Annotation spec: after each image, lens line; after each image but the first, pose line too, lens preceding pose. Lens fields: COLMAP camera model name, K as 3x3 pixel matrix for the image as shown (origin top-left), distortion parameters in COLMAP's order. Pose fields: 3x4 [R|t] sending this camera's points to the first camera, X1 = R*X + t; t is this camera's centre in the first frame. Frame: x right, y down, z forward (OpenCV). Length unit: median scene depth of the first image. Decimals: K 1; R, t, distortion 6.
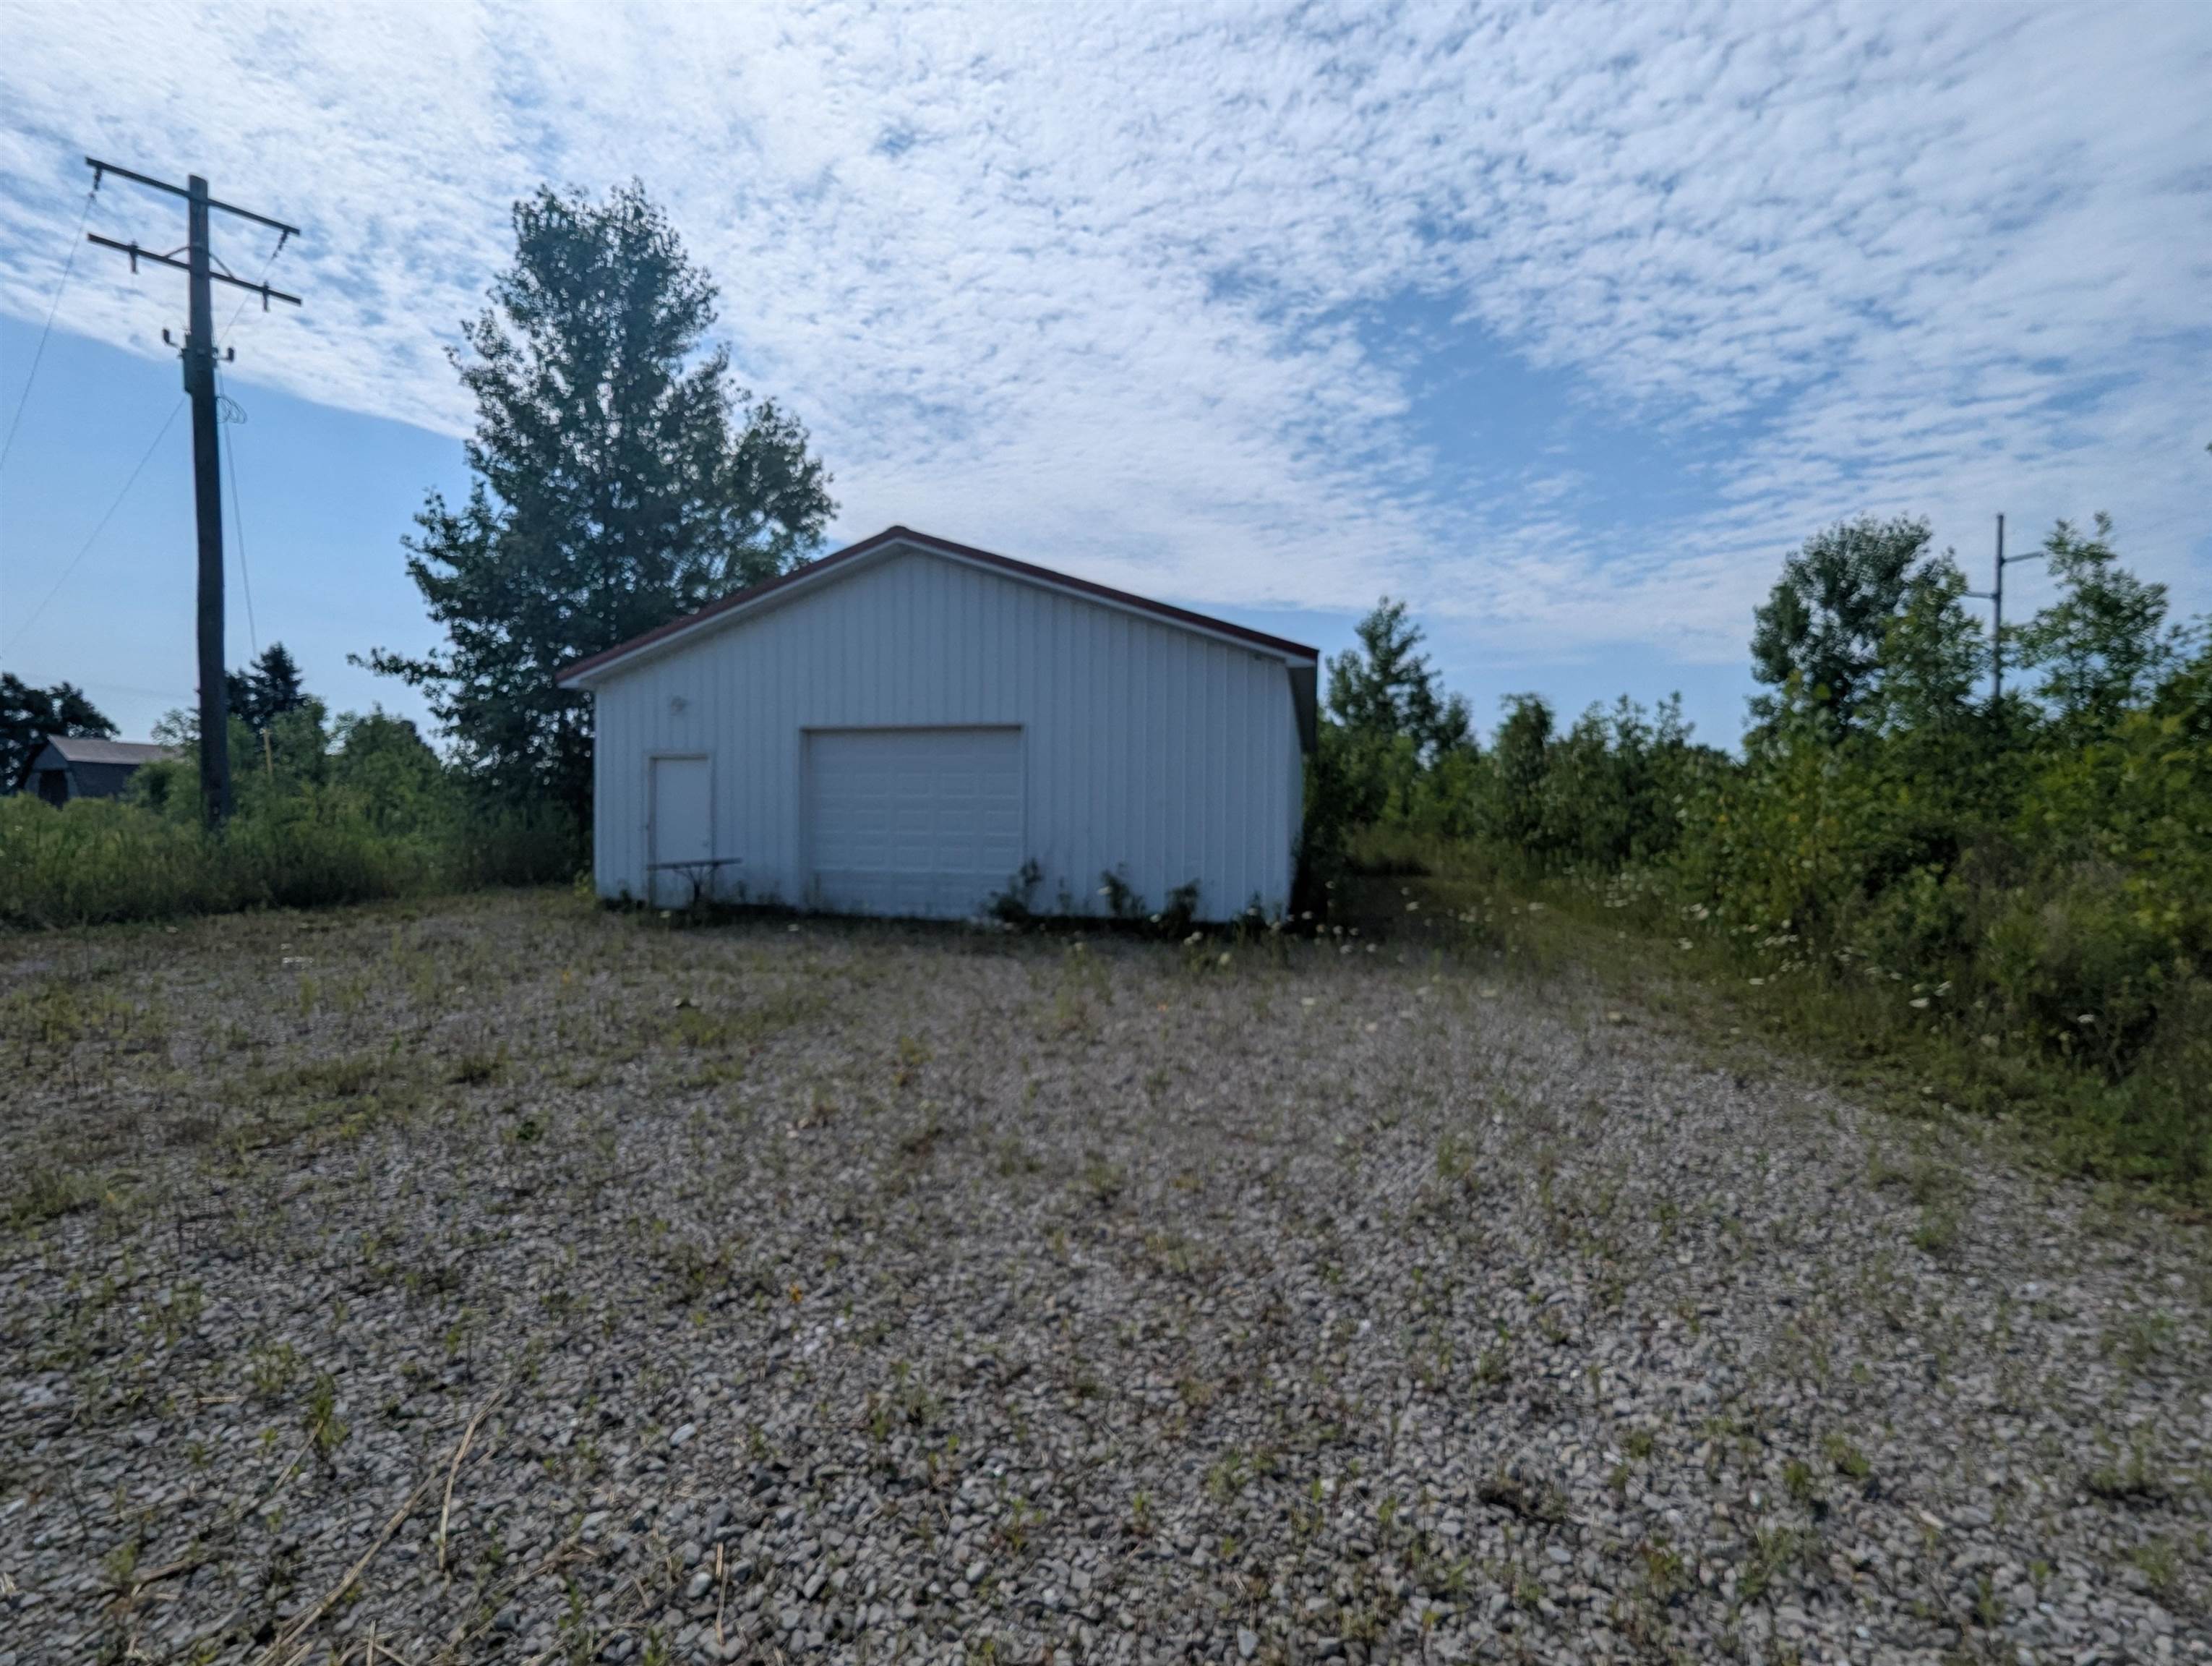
lens RADIAL K [[922.8, 0, 1107.4], [0, 922.8, 866.7], [0, 0, 1]] dist [0.032186, -0.008153]
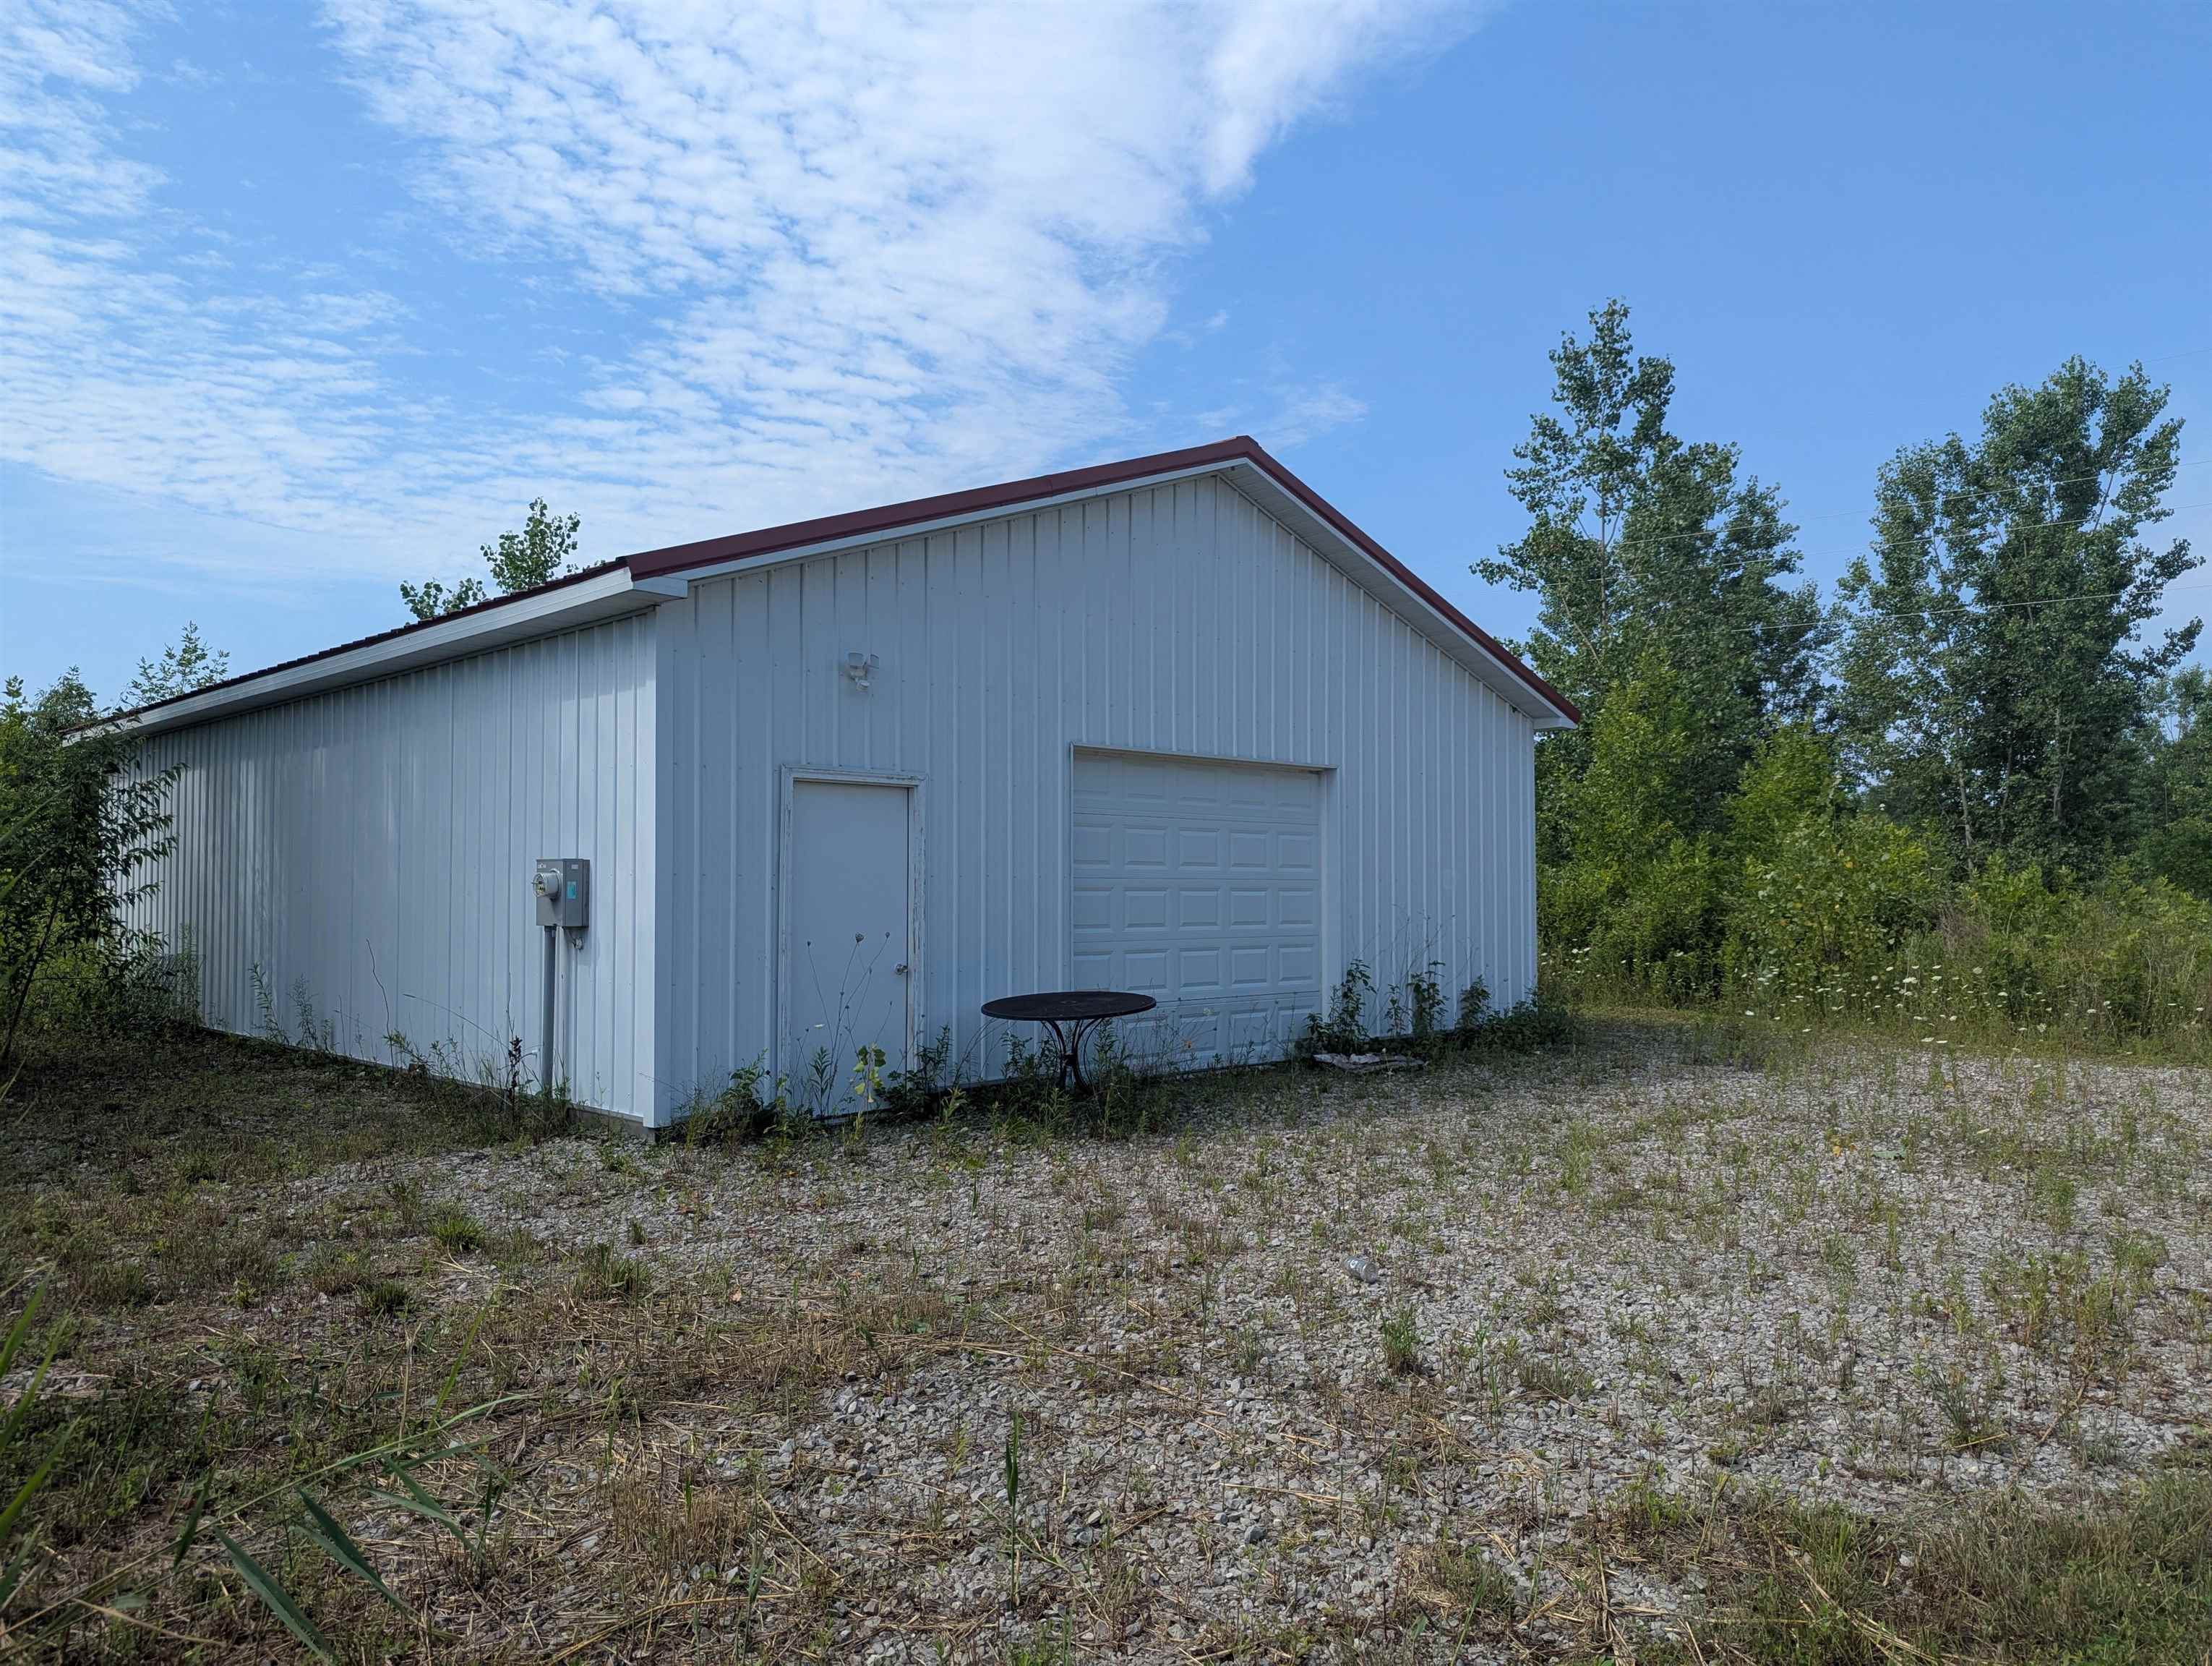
lens RADIAL K [[1604.6, 0, 1106.0], [0, 1604.6, 833.0], [0, 0, 1]] dist [0.066467, -0.061444]
pose [[0.524469, 0.017993, 0.851240, -0.200224], [0.039802, 0.998166, -0.045622, -0.009466], [-0.850499, 0.057808, 0.522790, 0.086530]]
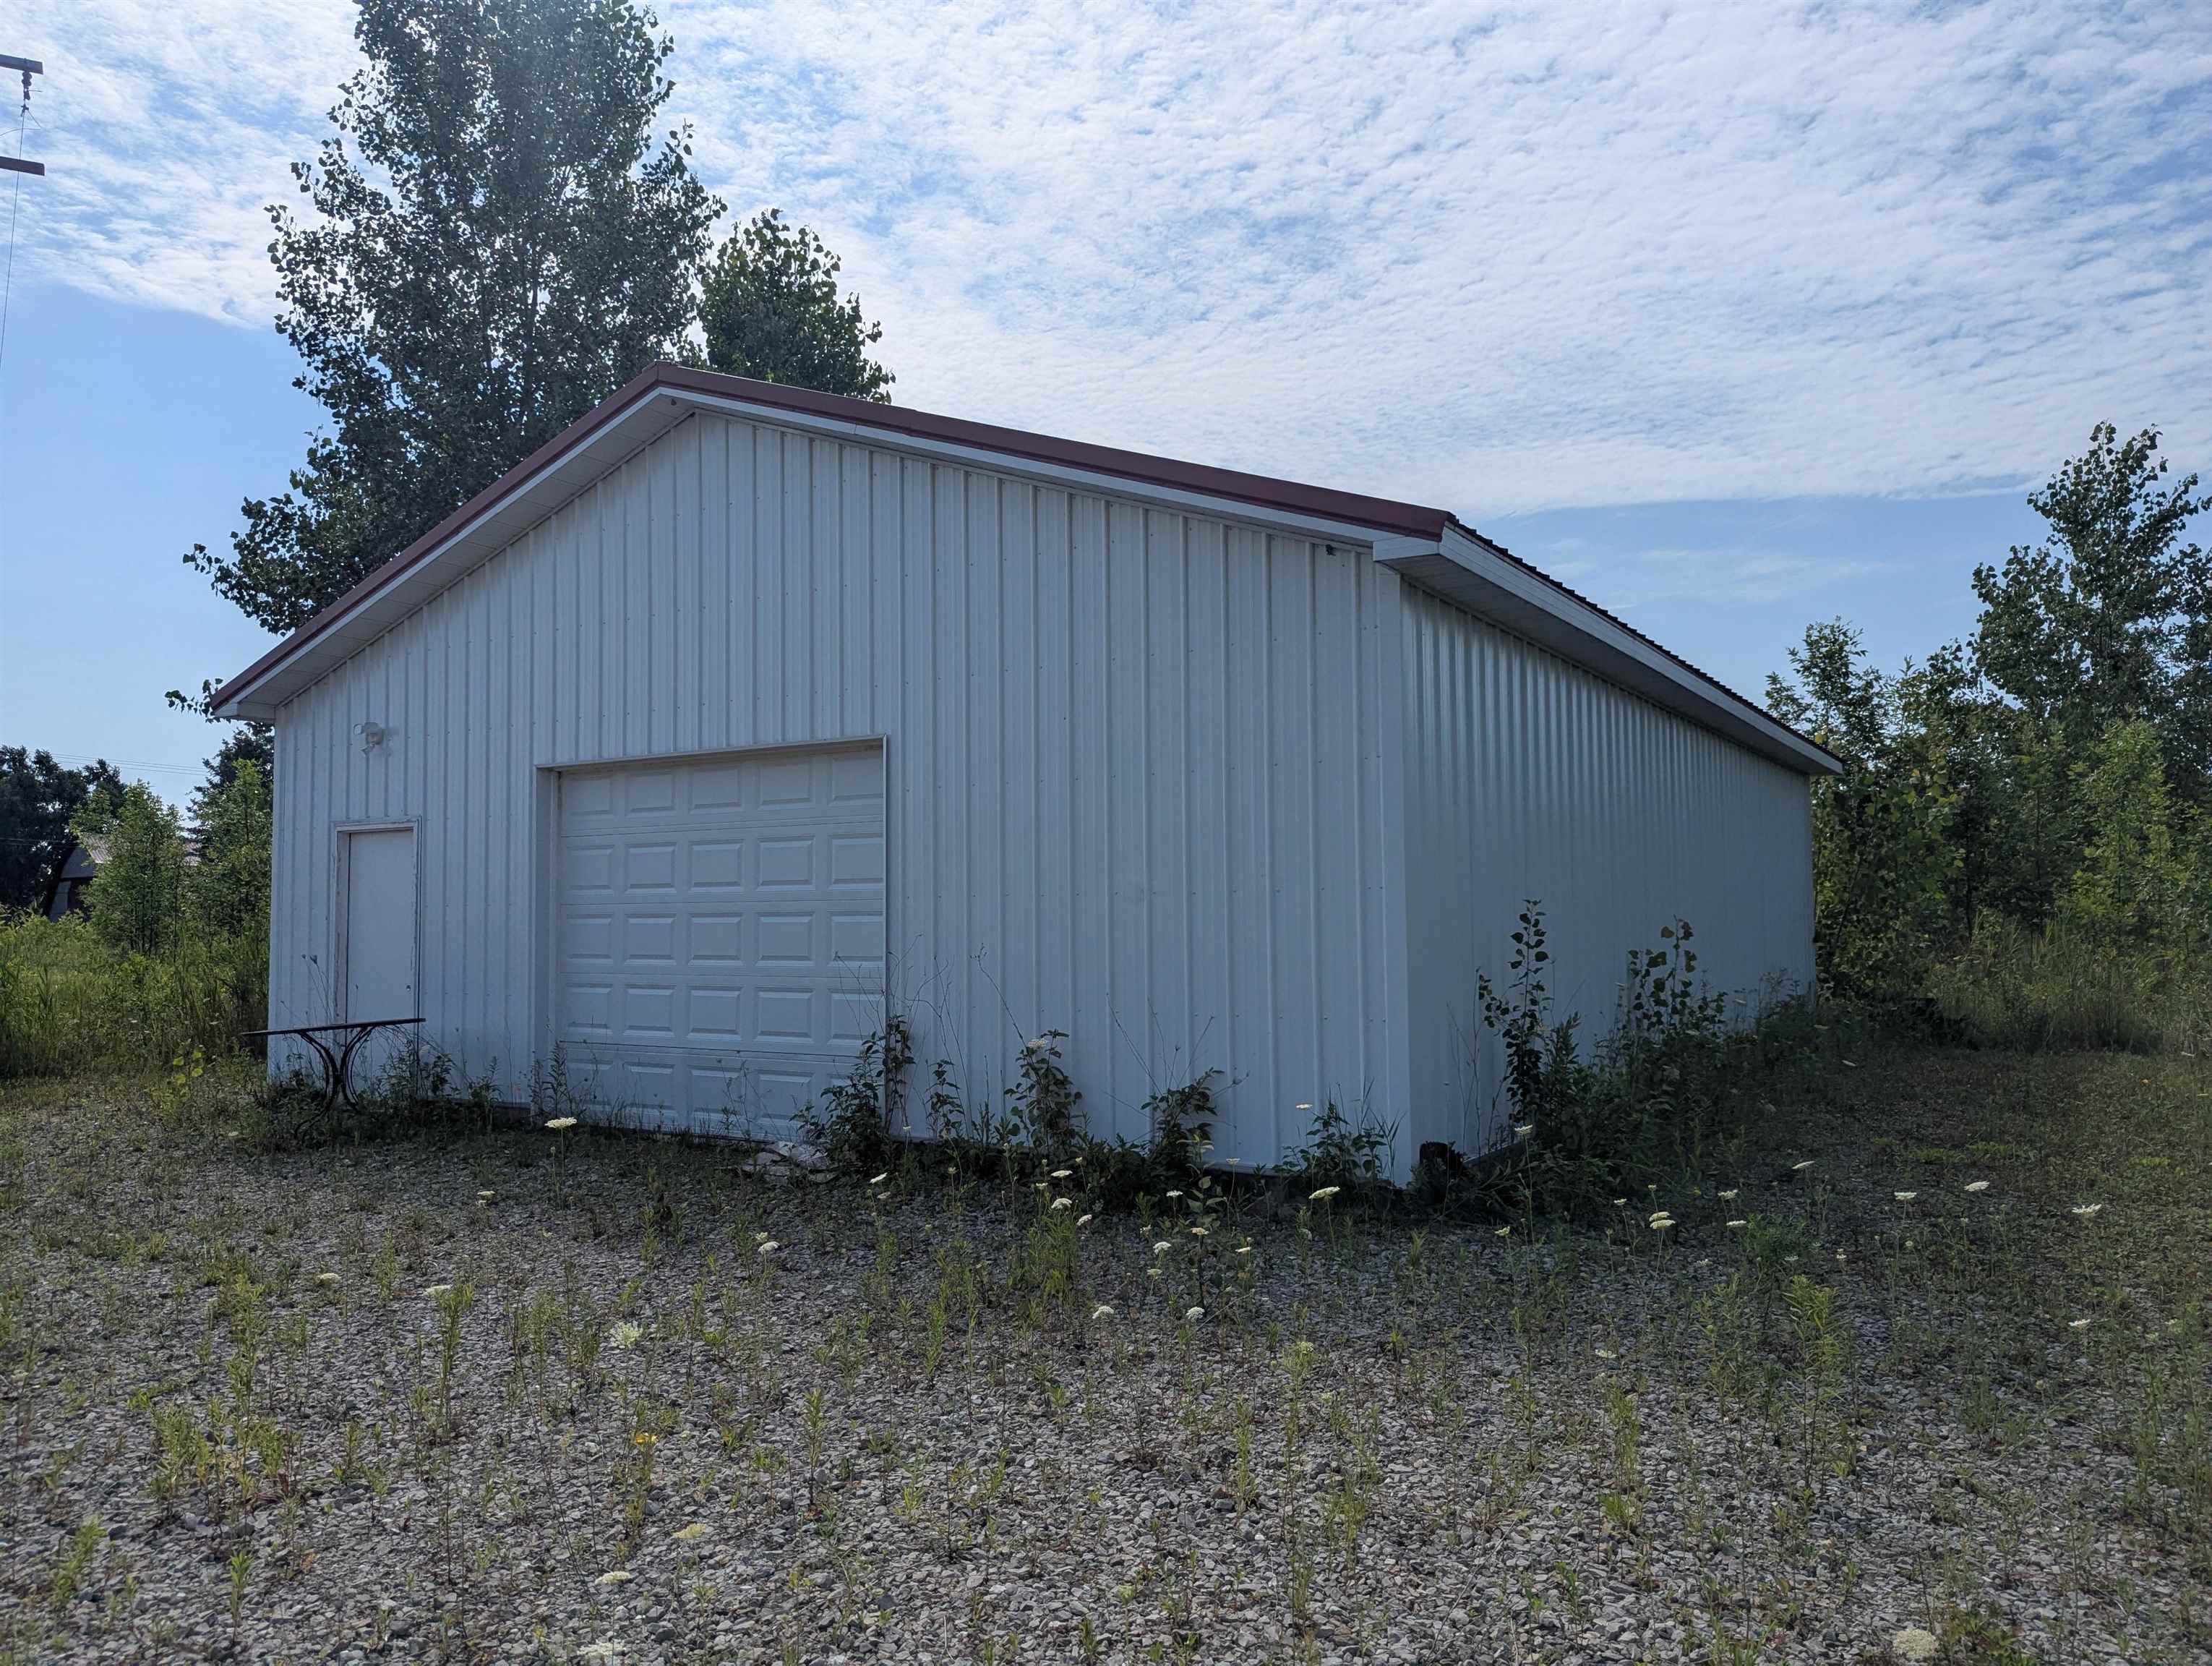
lens RADIAL K [[1571.7, 0, 1104.3], [0, 1571.7, 896.6], [0, 0, 1]] dist [0.059523, -0.028927]
pose [[0.942969, -0.022893, -0.332093, 0.047171], [0.002505, 0.998092, -0.061689, -0.003476], [0.332872, 0.057339, 0.941227, 0.046603]]
